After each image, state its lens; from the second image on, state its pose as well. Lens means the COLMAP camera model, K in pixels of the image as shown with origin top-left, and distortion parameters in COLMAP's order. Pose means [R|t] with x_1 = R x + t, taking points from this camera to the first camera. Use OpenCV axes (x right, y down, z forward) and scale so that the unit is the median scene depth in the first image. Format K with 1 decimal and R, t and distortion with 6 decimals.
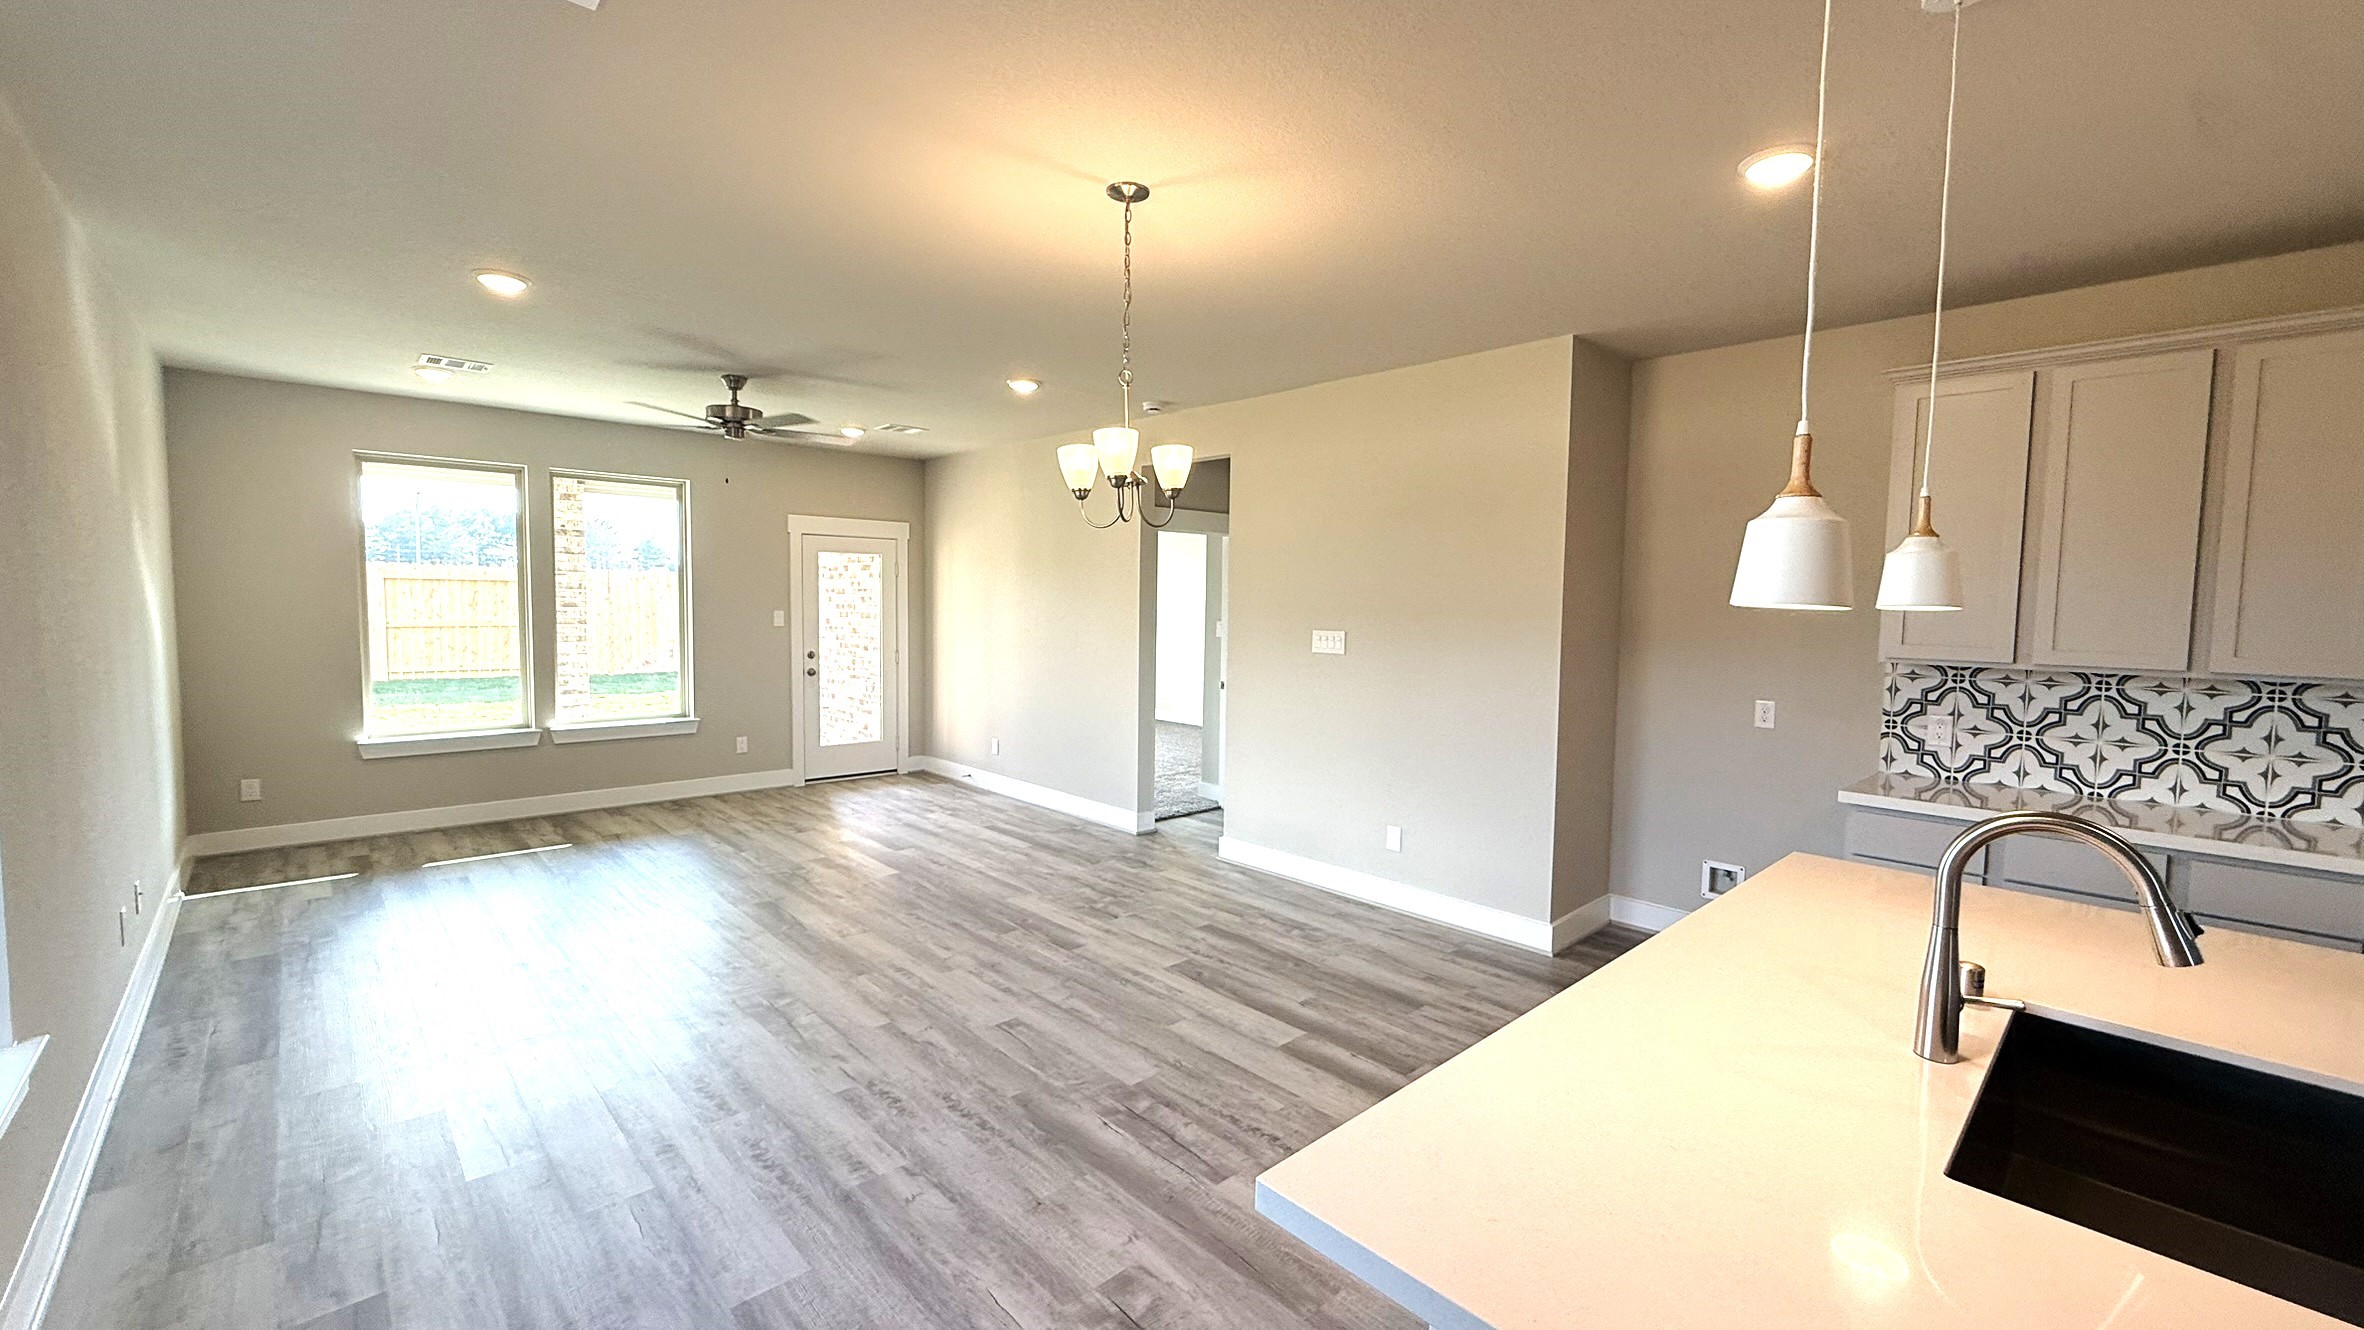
lens RADIAL K [[938.4, 0, 1174.2], [0, 938.4, 663.1], [0, 0, 1]] dist [-0.000293, -0.000097]
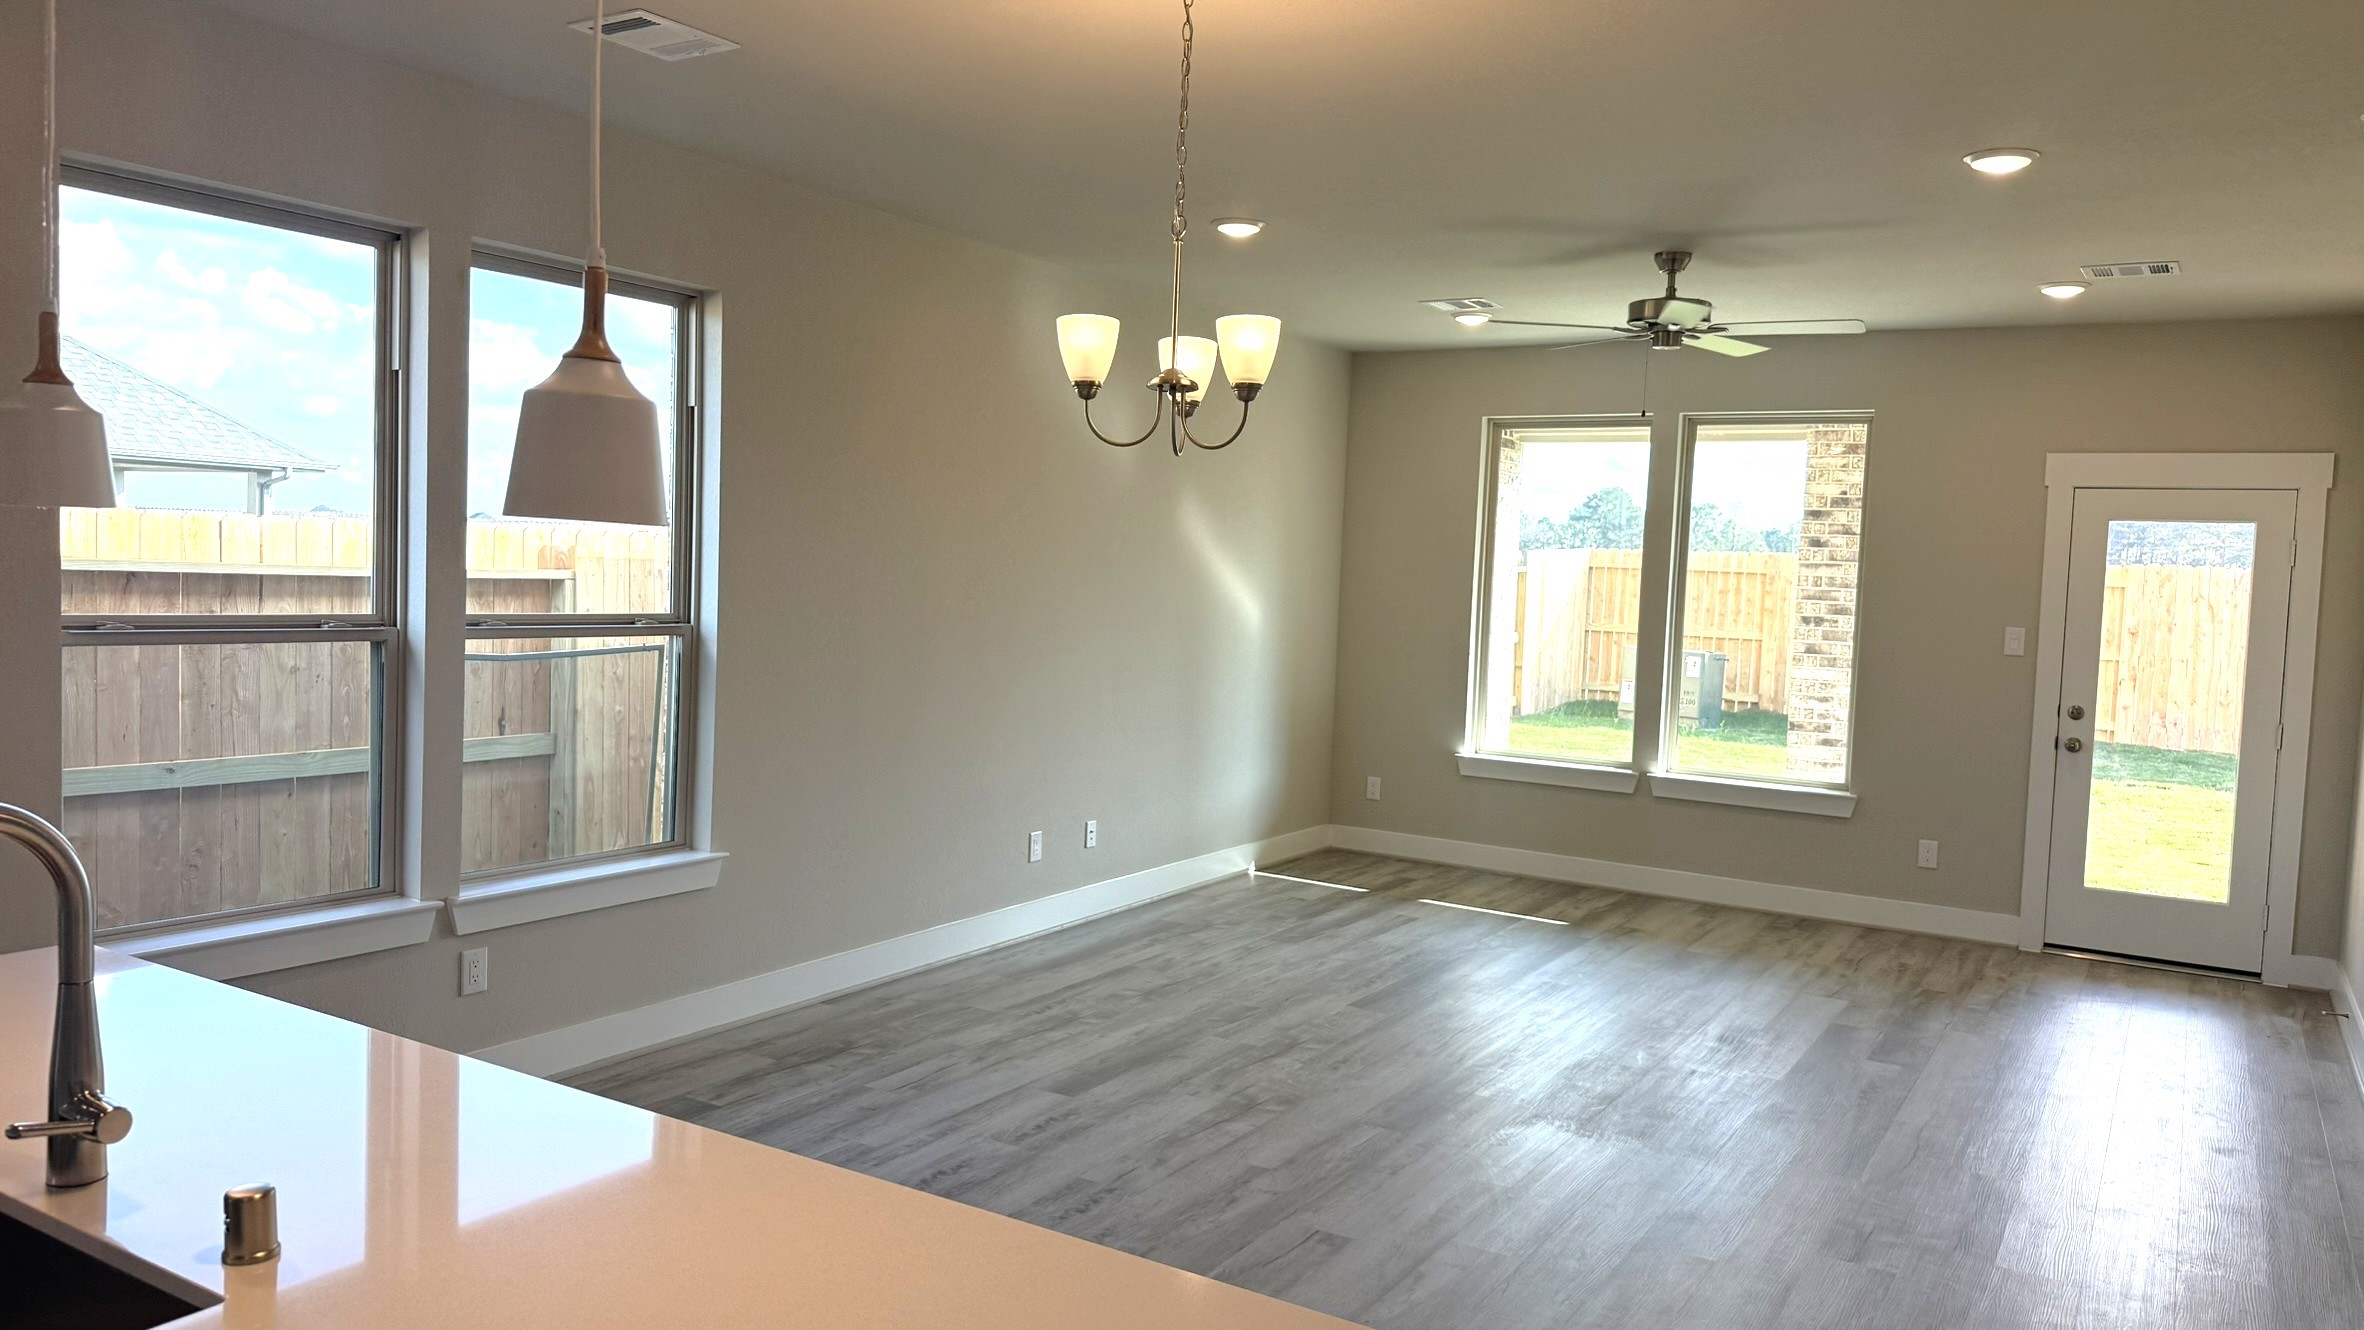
lens RADIAL K [[1691.3, 0, 1209.6], [0, 1691.3, 647.6], [0, 0, 1]] dist [0.243305, -0.547963]
pose [[0.279923, 0.045615, -0.958938, 0.630429], [-0.103206, 0.994512, 0.017180, -0.017819], [0.954459, 0.094159, 0.283095, 0.382564]]
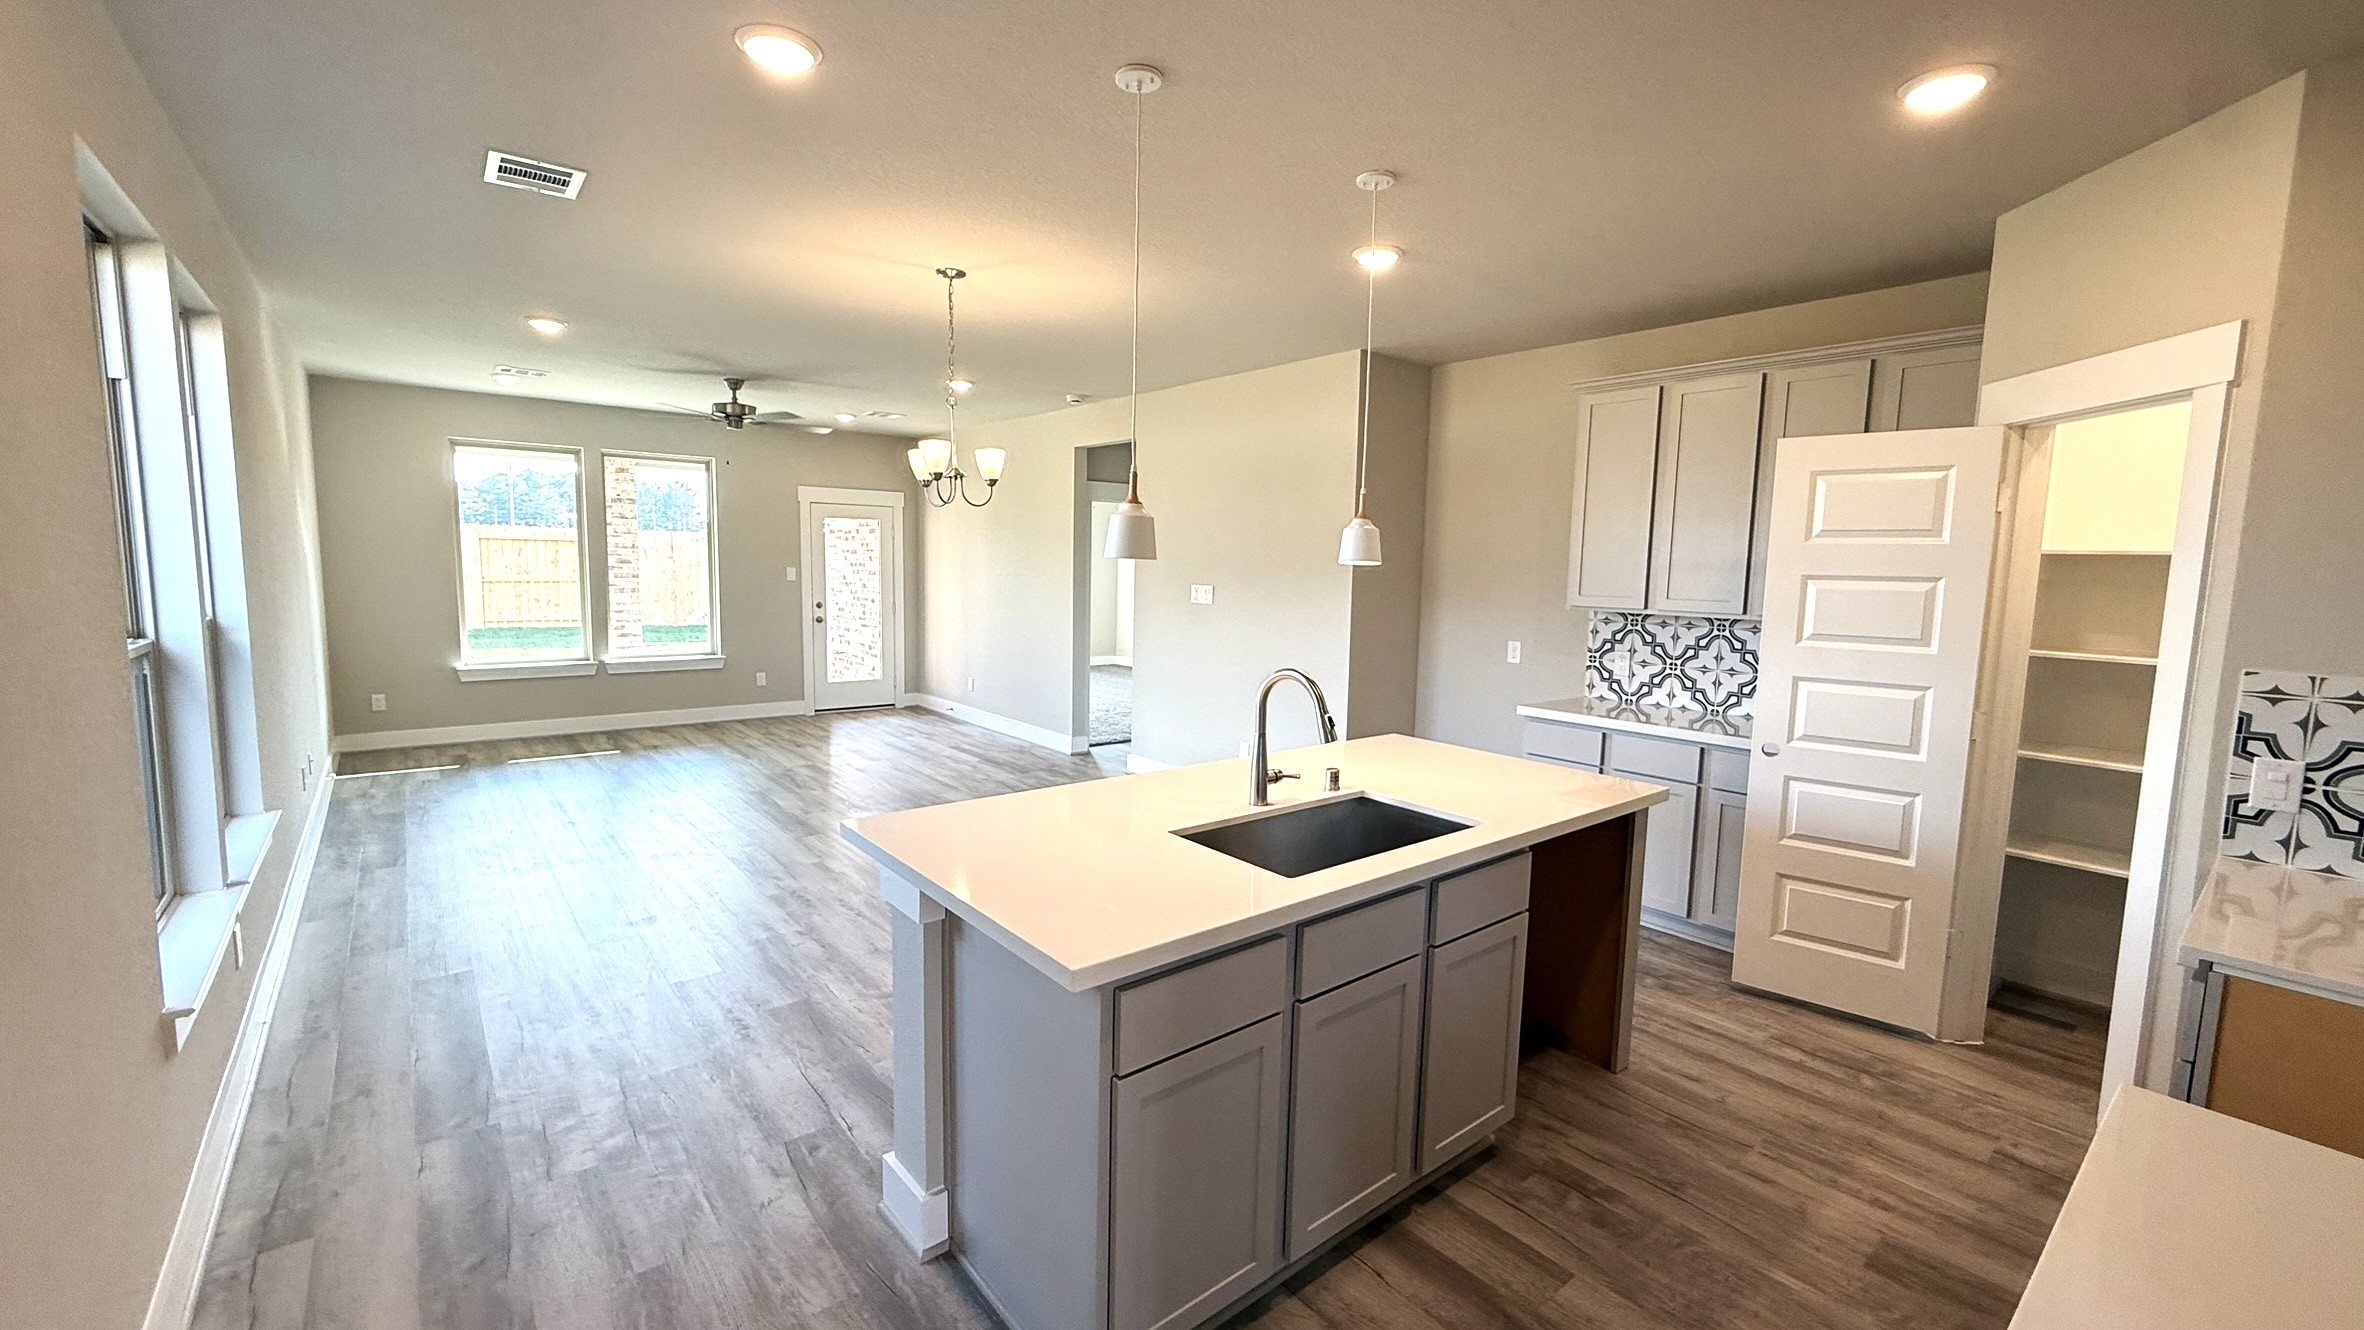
lens RADIAL K [[938.2, 0, 1176.2], [0, 938.2, 661.5], [0, 0, 1]] dist [0.000443, -0.000187]
pose [[0.997801, 0.012105, -0.065160, 0.214541], [-0.009597, 0.999207, 0.038654, 0.018732], [0.065576, -0.037944, 0.997126, -0.236138]]
